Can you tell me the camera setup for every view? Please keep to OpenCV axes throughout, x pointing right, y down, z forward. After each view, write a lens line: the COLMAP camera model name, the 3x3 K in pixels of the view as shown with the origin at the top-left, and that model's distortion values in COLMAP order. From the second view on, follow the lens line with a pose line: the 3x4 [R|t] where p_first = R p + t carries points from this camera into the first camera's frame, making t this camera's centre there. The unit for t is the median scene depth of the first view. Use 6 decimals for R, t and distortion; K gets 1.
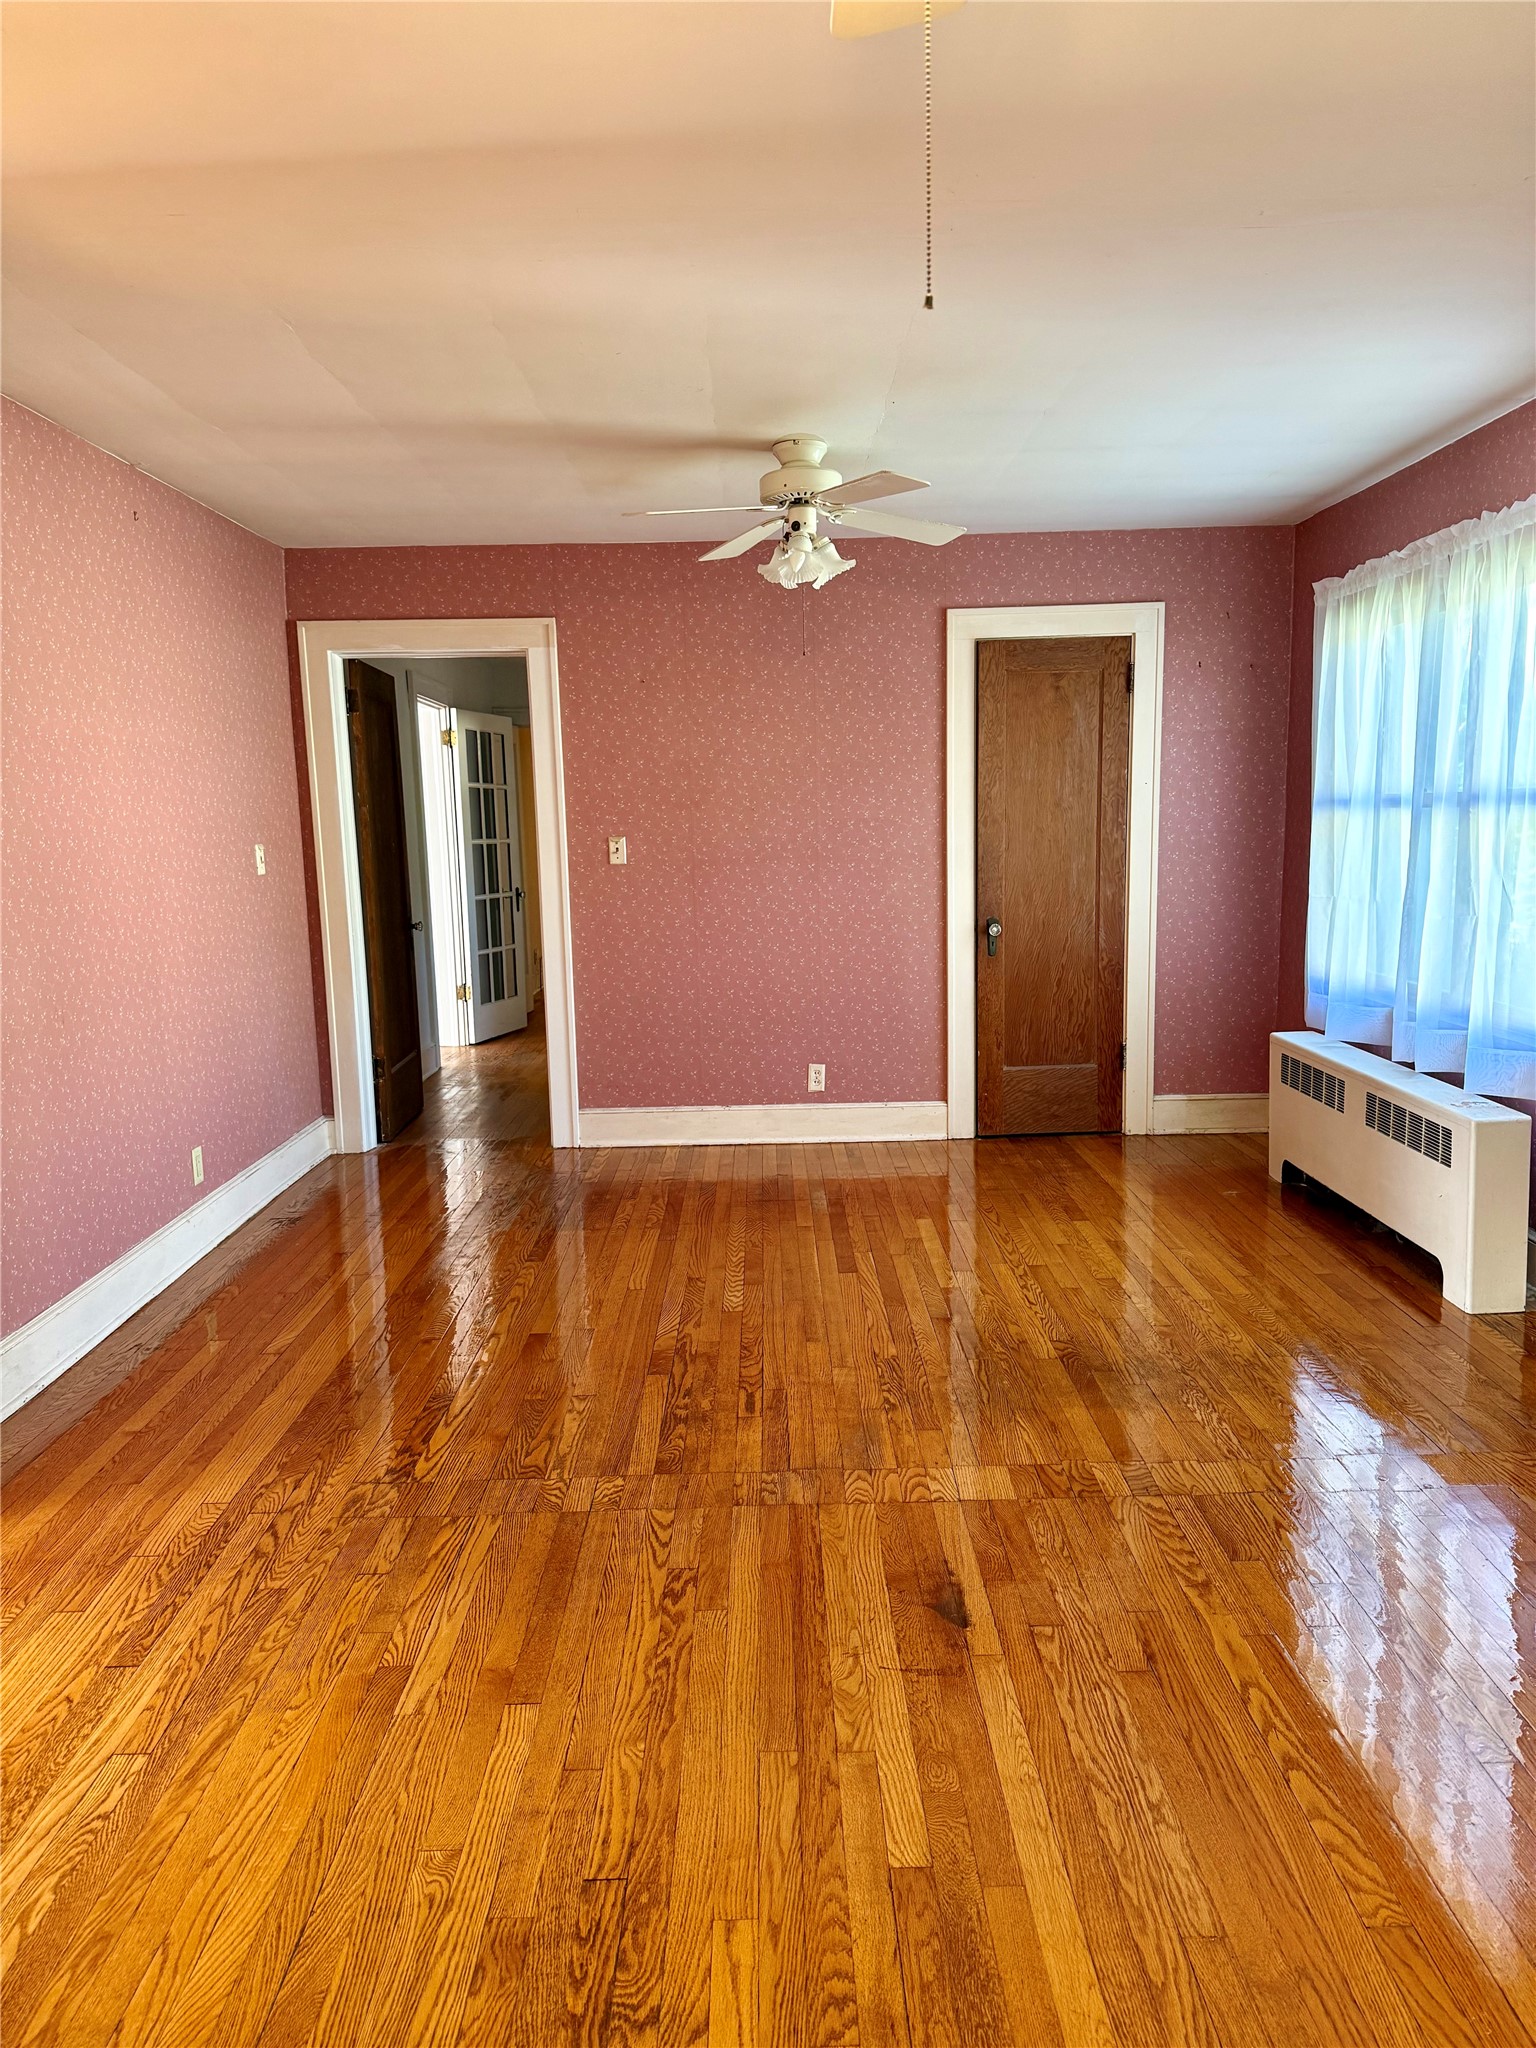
lens RADIAL K [[1424.1, 0, 768.0], [0, 1424.1, 1024.0], [0, 0, 1]] dist [0.185892, -0.386850]
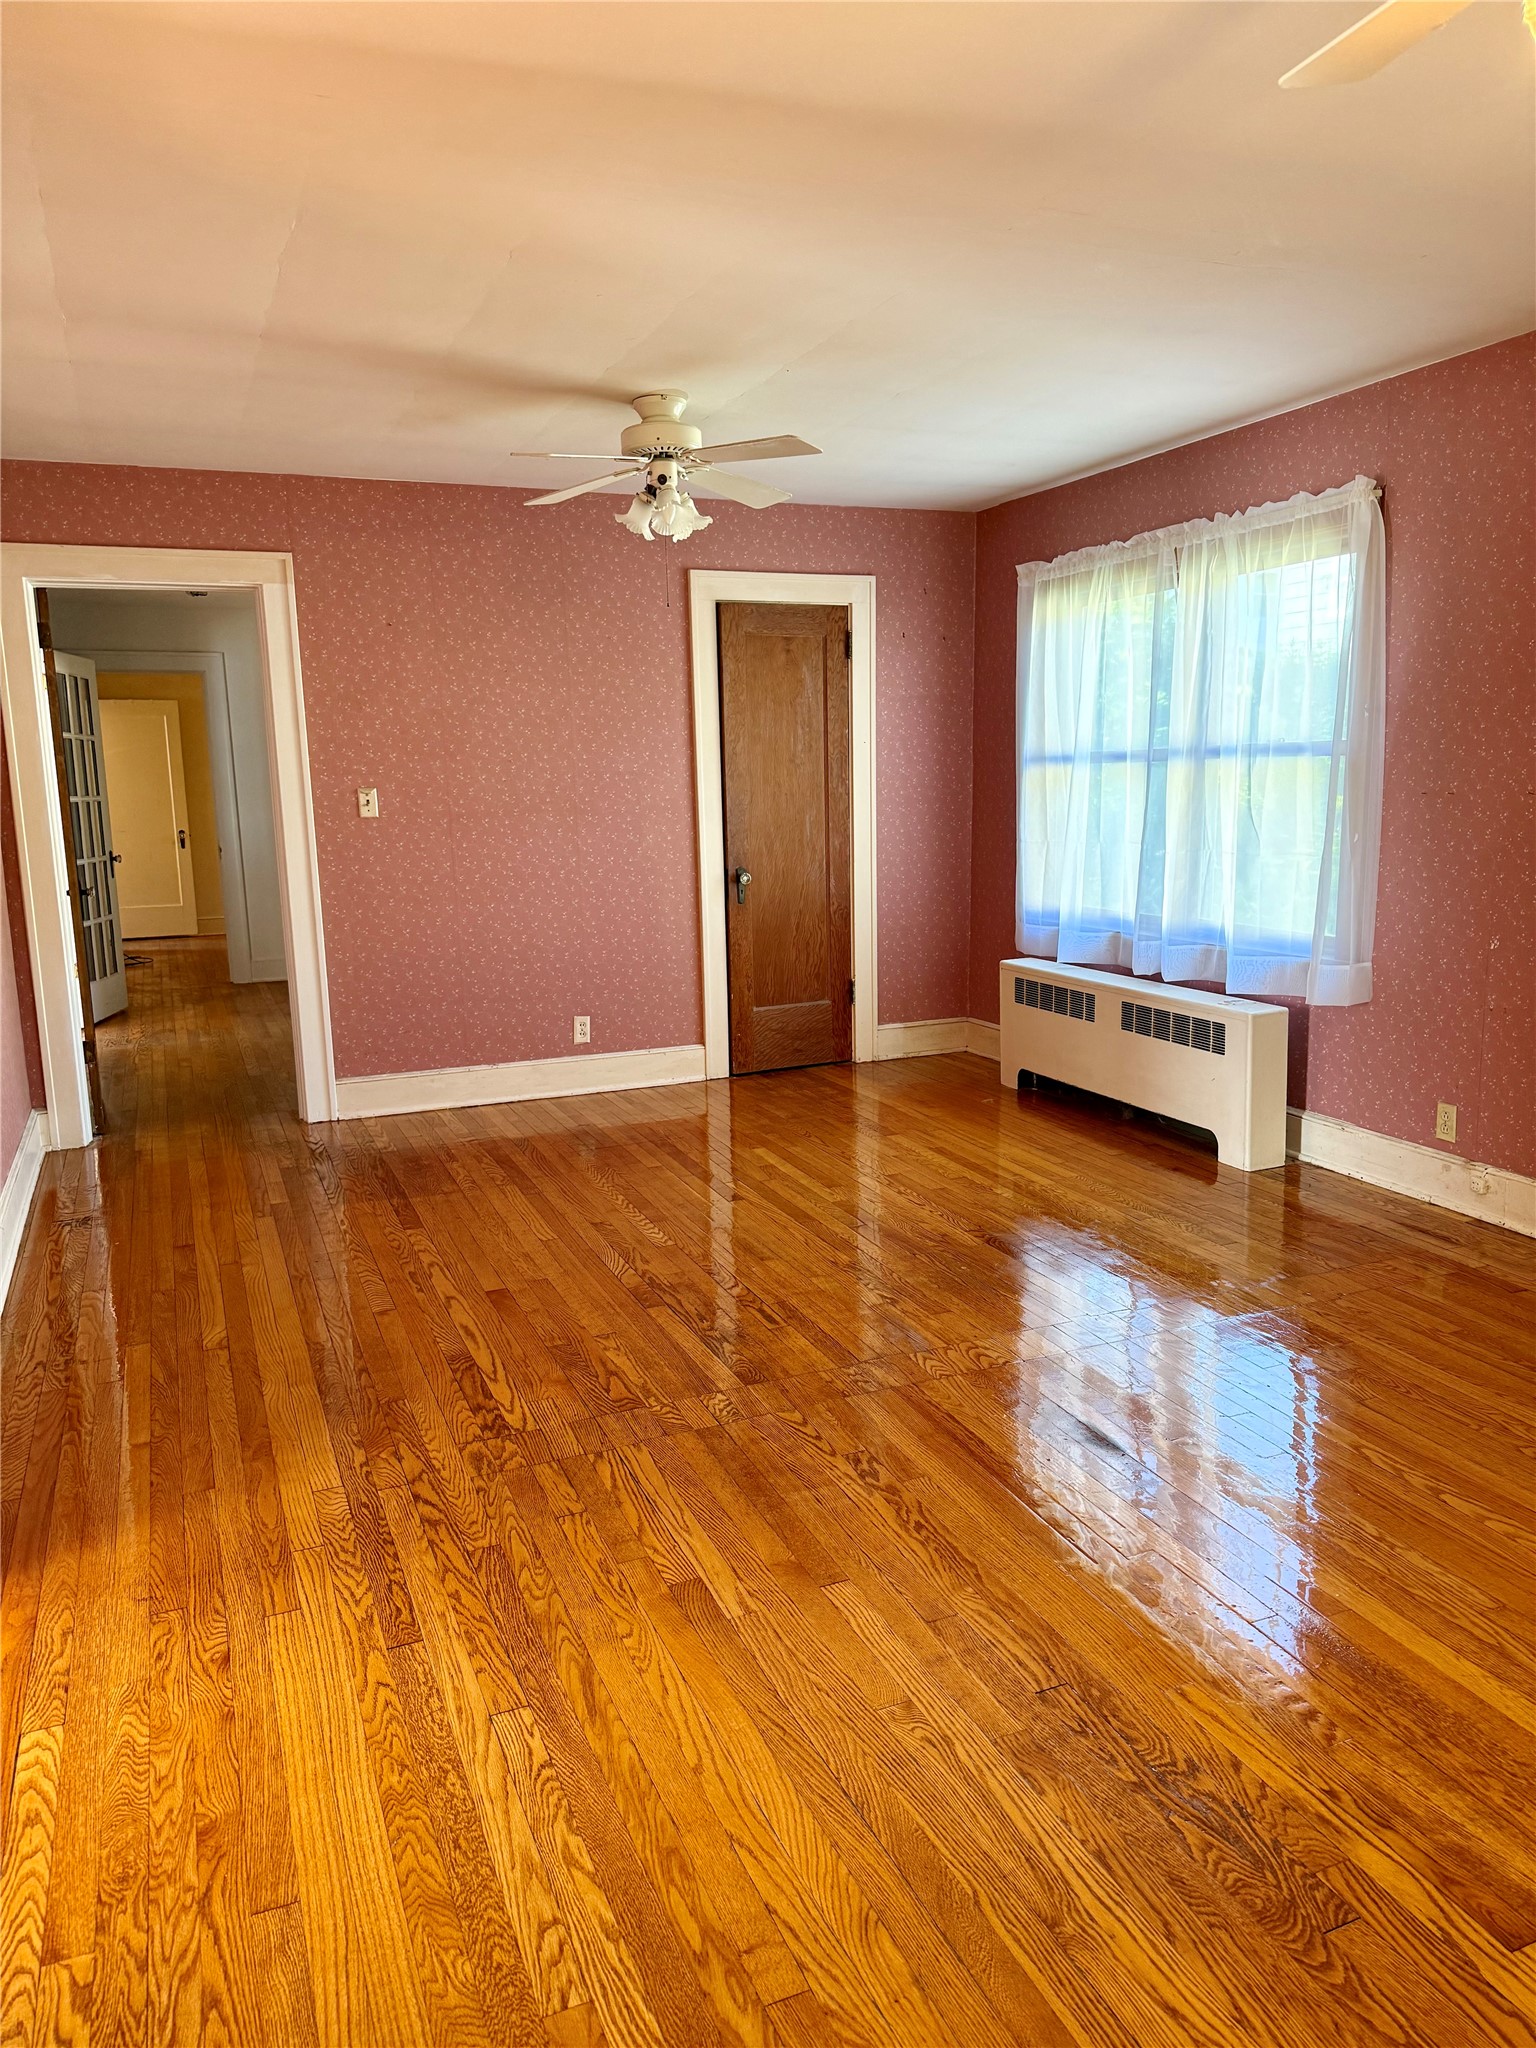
lens RADIAL K [[1424.1, 0, 768.0], [0, 1424.1, 1024.0], [0, 0, 1]] dist [0.185892, -0.386850]
pose [[0.922695, -0.063451, 0.380273, -0.237370], [0.054955, 0.997938, 0.033170, 0.007590], [-0.381593, -0.009708, 0.924279, 0.014455]]
